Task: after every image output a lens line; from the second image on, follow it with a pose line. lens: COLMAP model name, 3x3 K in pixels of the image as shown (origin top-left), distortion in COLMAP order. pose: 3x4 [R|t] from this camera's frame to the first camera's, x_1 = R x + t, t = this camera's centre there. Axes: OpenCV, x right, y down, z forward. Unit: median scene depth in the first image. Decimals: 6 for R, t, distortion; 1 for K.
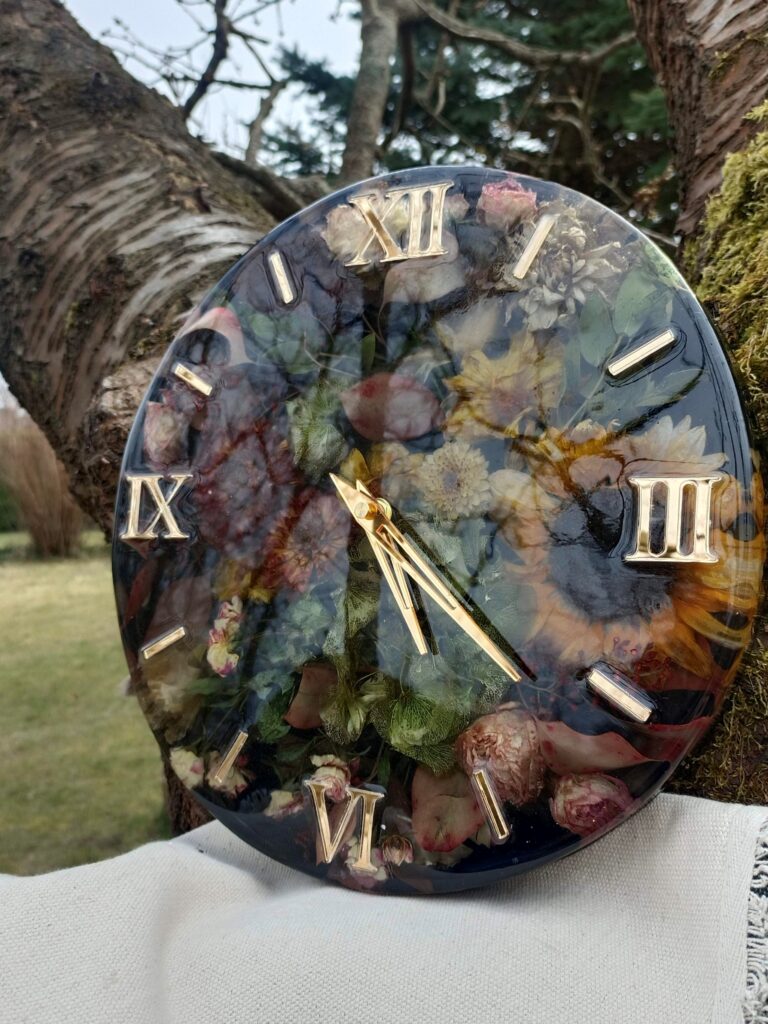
lens RADIAL K [[1015.6, 0, 384.9], [0, 1015.6, 530.9], [0, 0, 1]] dist [0.053204, -0.018822]
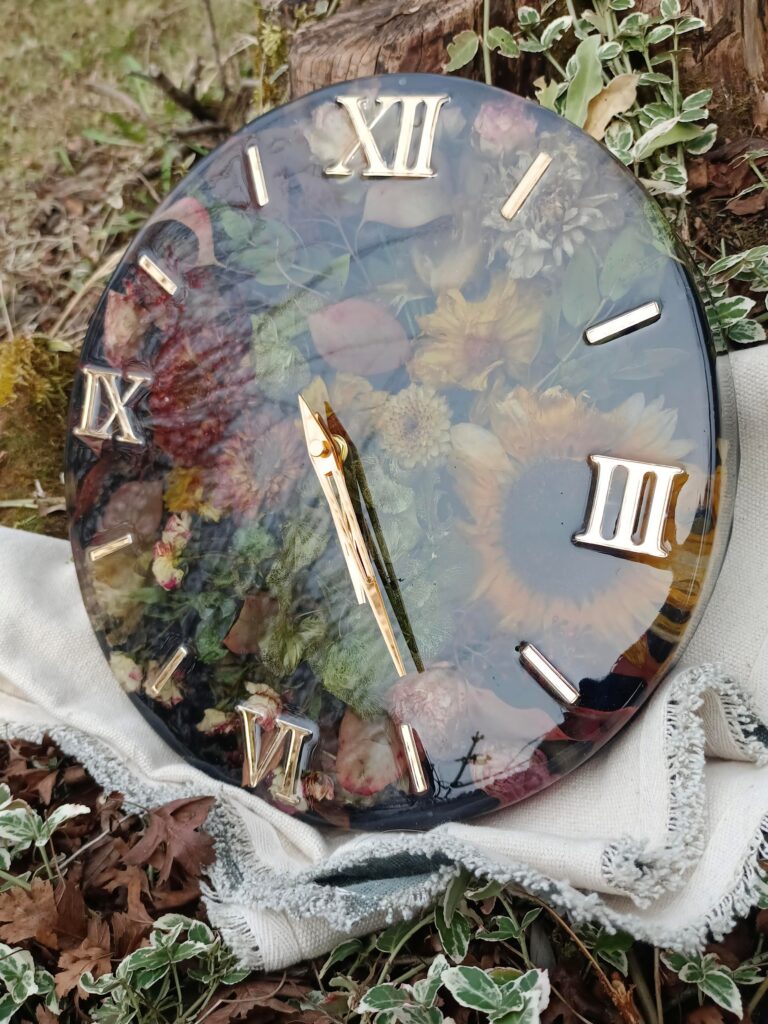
lens RADIAL K [[1015.6, 0, 384.9], [0, 1015.6, 530.9], [0, 0, 1]] dist [0.053204, -0.018822]
pose [[0.994828, 0.101015, 0.010603, 0.038829], [-0.101369, 0.980894, 0.166047, -0.107820], [0.006372, -0.166263, 0.986061, 0.036938]]
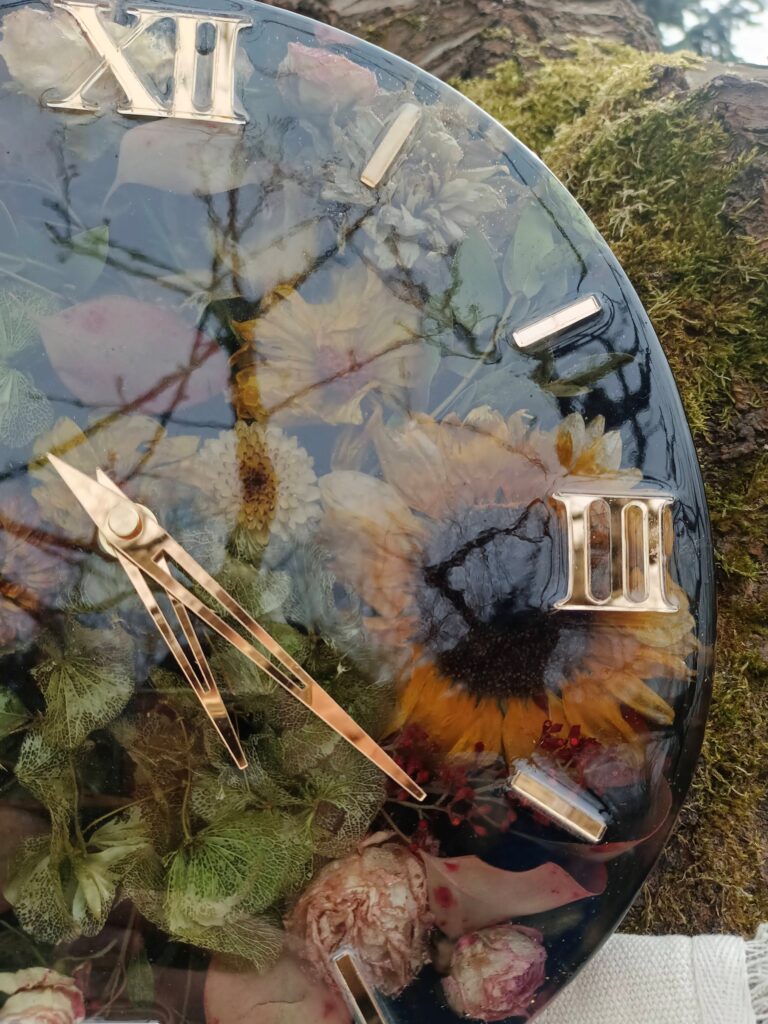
lens RADIAL K [[1031.6, 0, 382.5], [0, 1031.6, 546.0], [0, 0, 1]] dist [0.088405, -0.215846]
pose [[0.793299, 0.037861, 0.607654, -0.255321], [-0.016120, 0.999021, -0.041200, 0.014624], [-0.608619, 0.022889, 0.793132, 0.444411]]
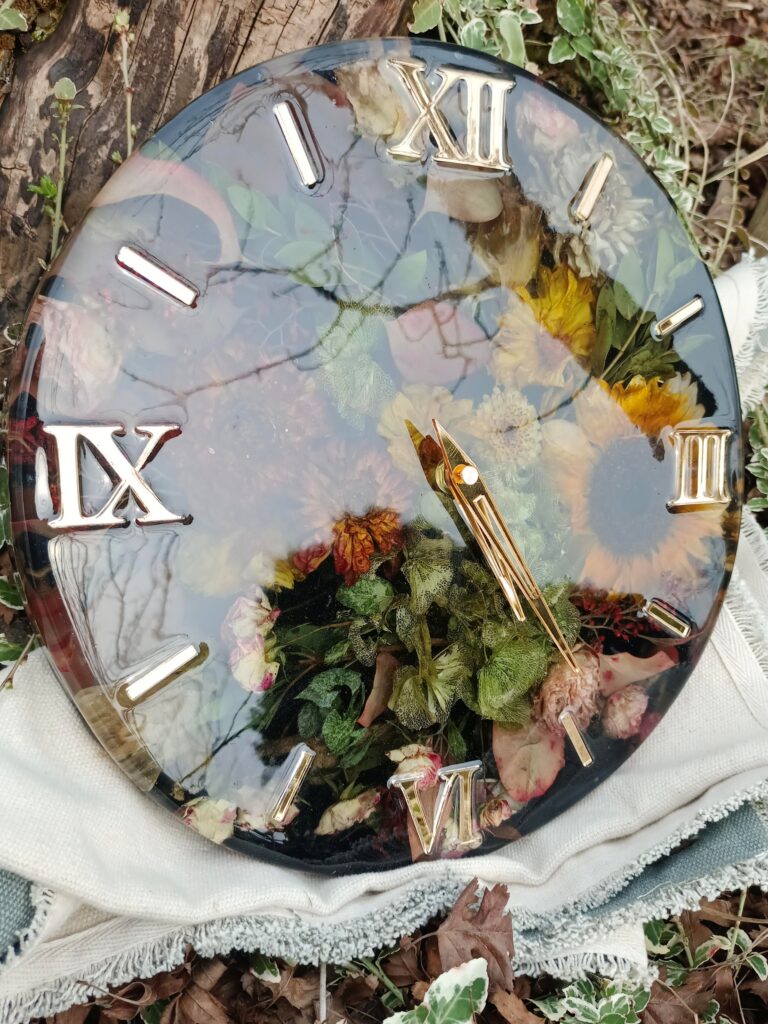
lens RADIAL K [[1031.6, 0, 382.5], [0, 1031.6, 546.0], [0, 0, 1]] dist [0.088405, -0.215846]
pose [[0.531178, -0.178206, 0.828307, -0.798696], [-0.040716, 0.971132, 0.235044, -0.164779], [-0.846282, -0.158575, 0.508588, 0.590750]]
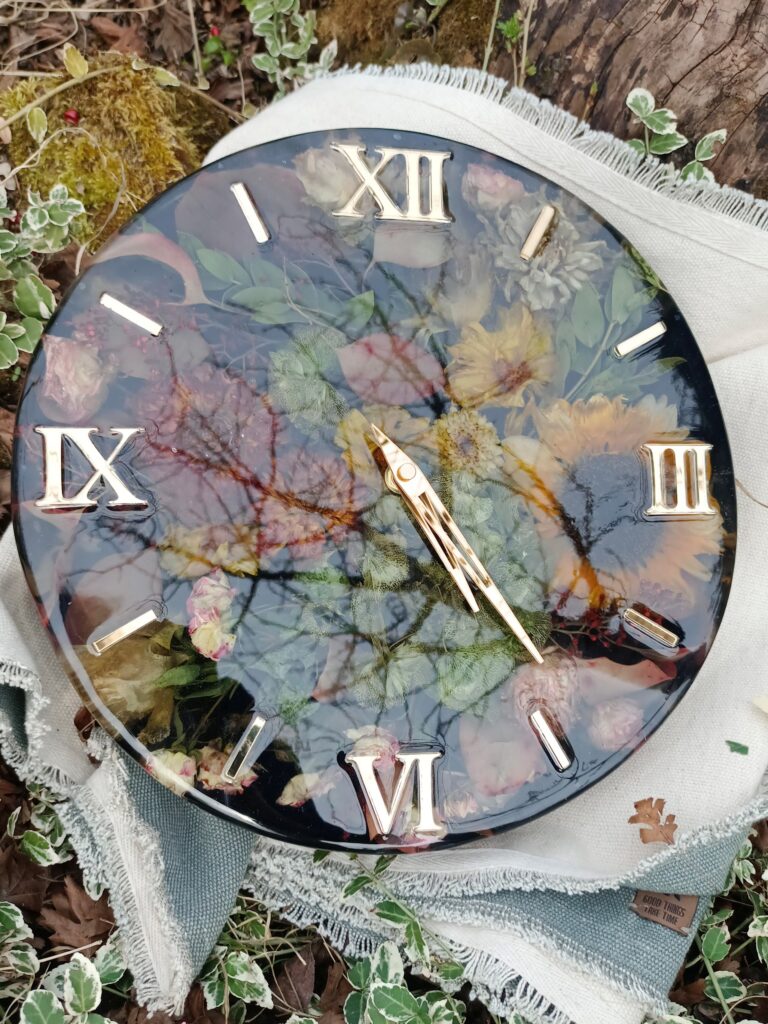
lens RADIAL K [[1031.6, 0, 382.5], [0, 1031.6, 546.0], [0, 0, 1]] dist [0.088405, -0.215846]
pose [[0.755158, -0.028540, 0.654921, -0.687369], [0.015088, 0.999544, 0.026161, 0.025090], [-0.655369, -0.009875, 0.755244, 0.254038]]
